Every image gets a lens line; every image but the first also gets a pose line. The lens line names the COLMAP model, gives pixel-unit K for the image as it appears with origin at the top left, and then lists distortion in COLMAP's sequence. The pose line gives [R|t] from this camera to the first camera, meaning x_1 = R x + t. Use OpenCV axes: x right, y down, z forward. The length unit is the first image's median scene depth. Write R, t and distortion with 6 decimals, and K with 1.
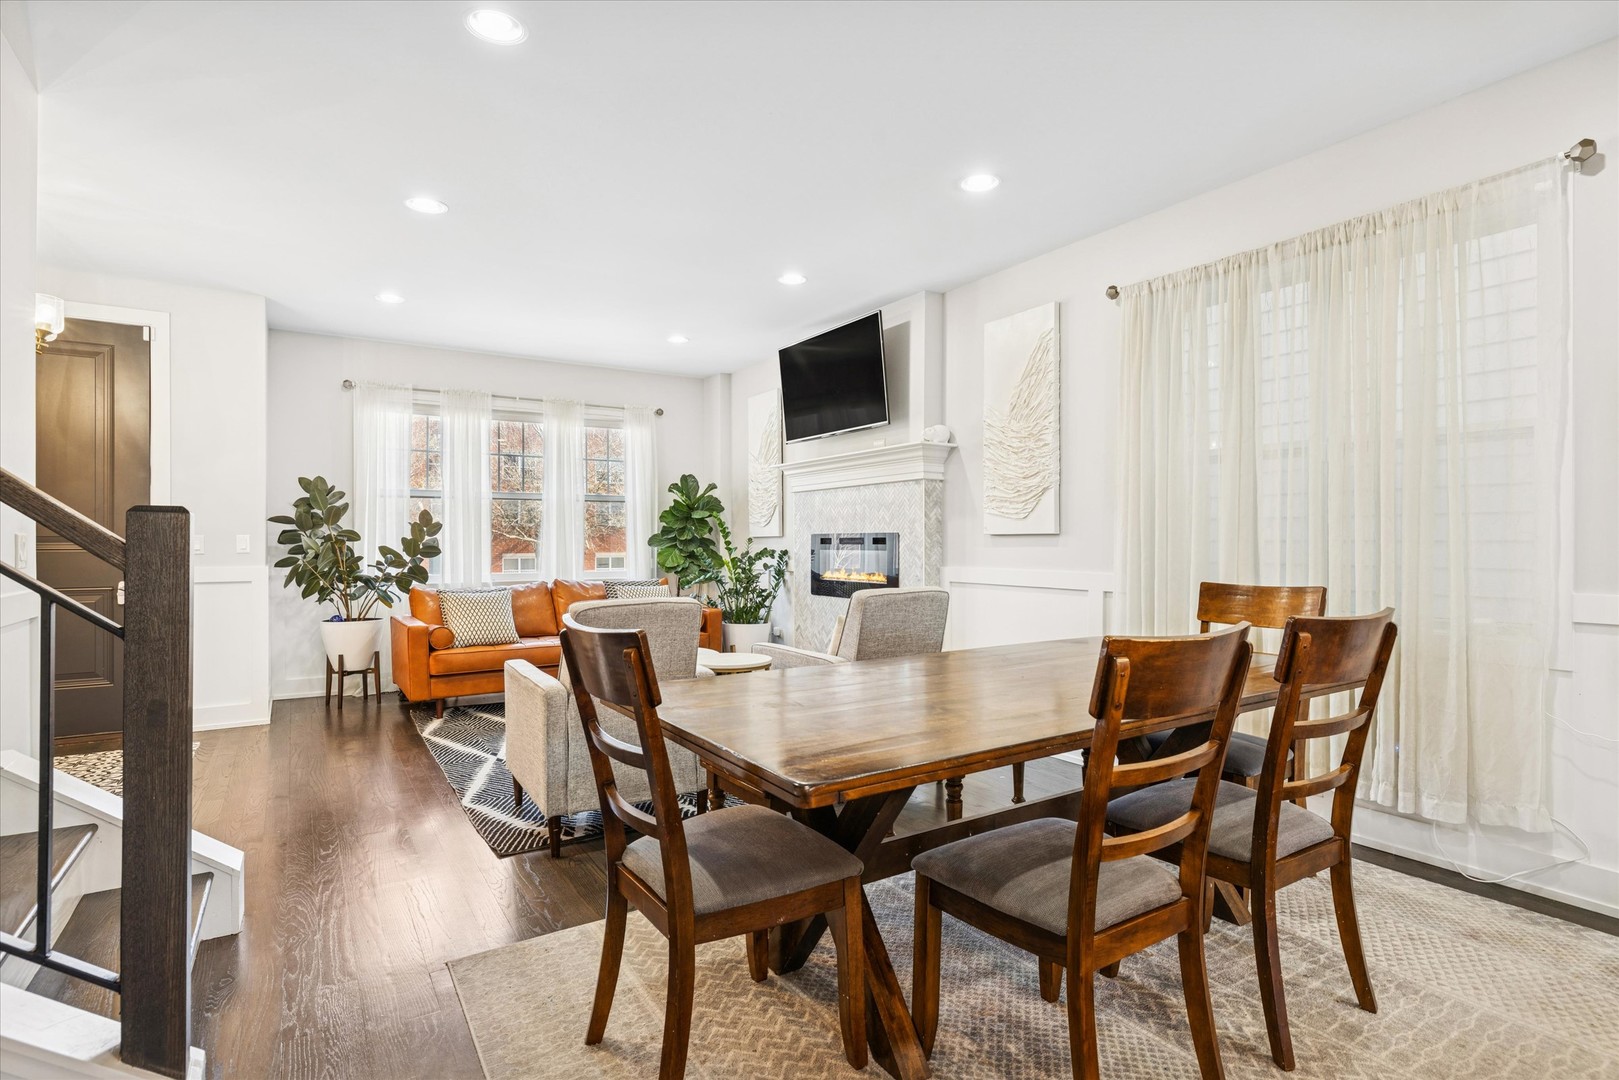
lens RADIAL K [[813.5, 0, 823.5], [0, 813.5, 539.6], [0, 0, 1]] dist [-0.009836, 0.001992]
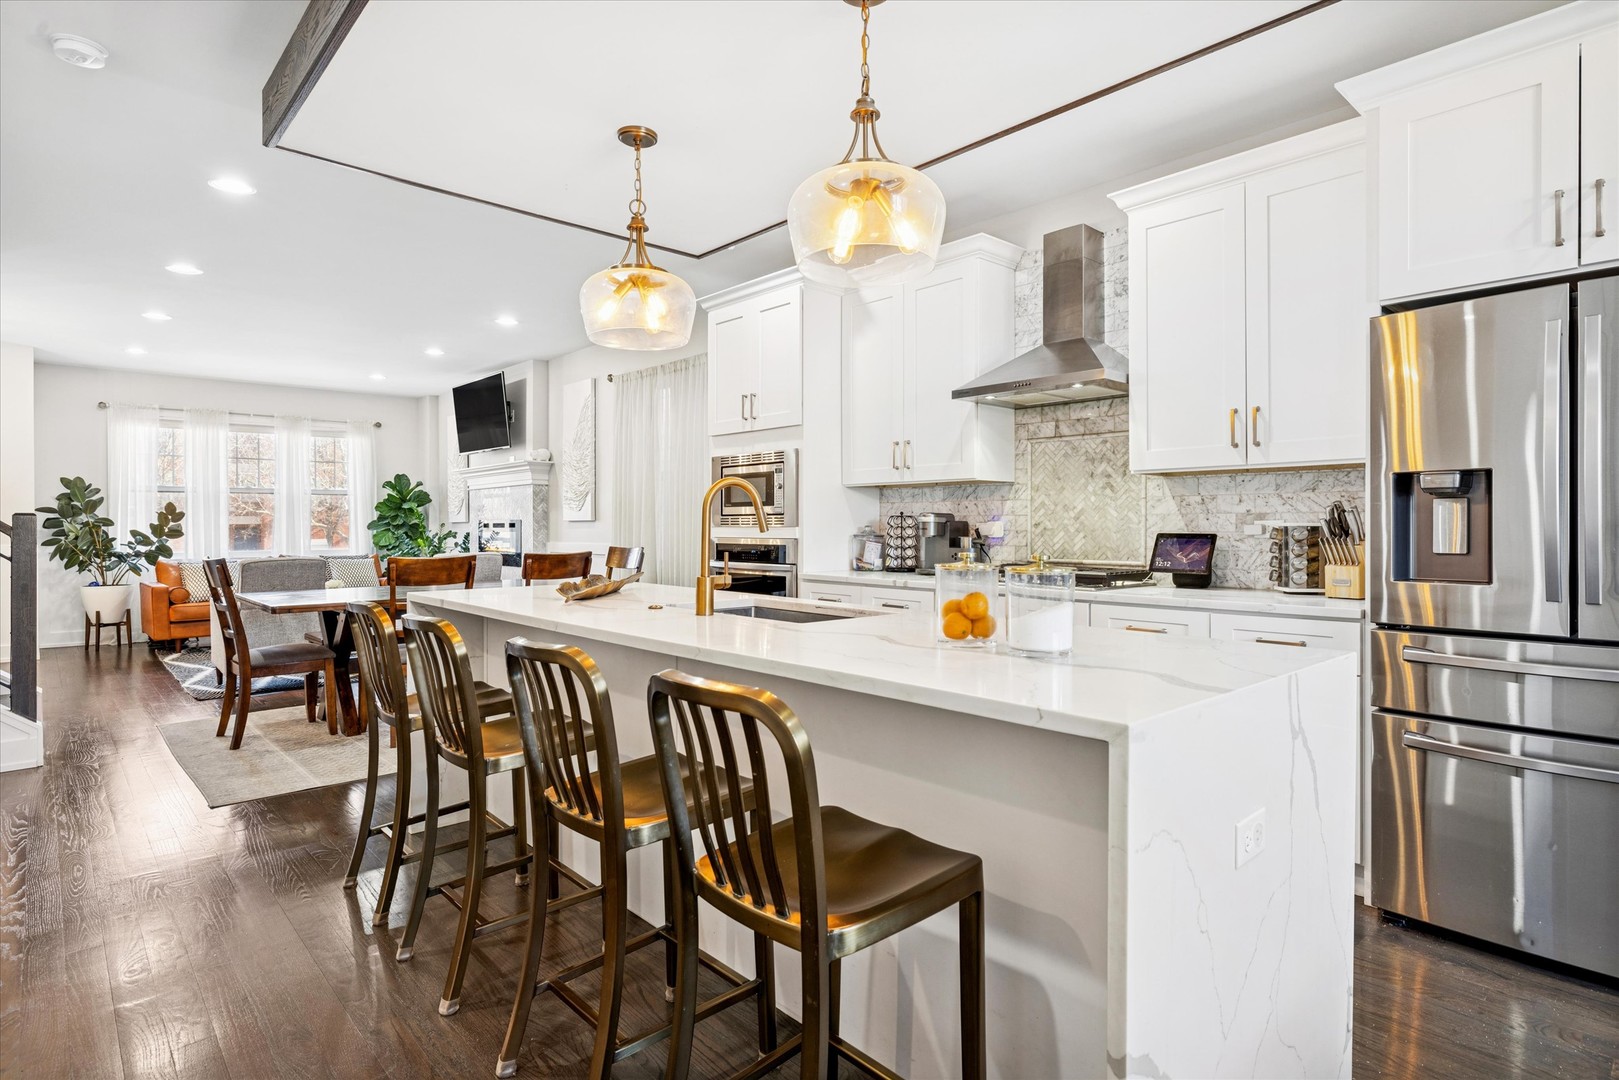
lens RADIAL K [[813.5, 0, 797.4], [0, 813.5, 529.6], [0, 0, 1]] dist [-0.009836, 0.001992]
pose [[0.984300, -0.002800, 0.176481, 0.290274], [0.001700, 0.999978, 0.006380, 0.000939], [-0.176495, -0.005980, 0.984283, -0.489500]]
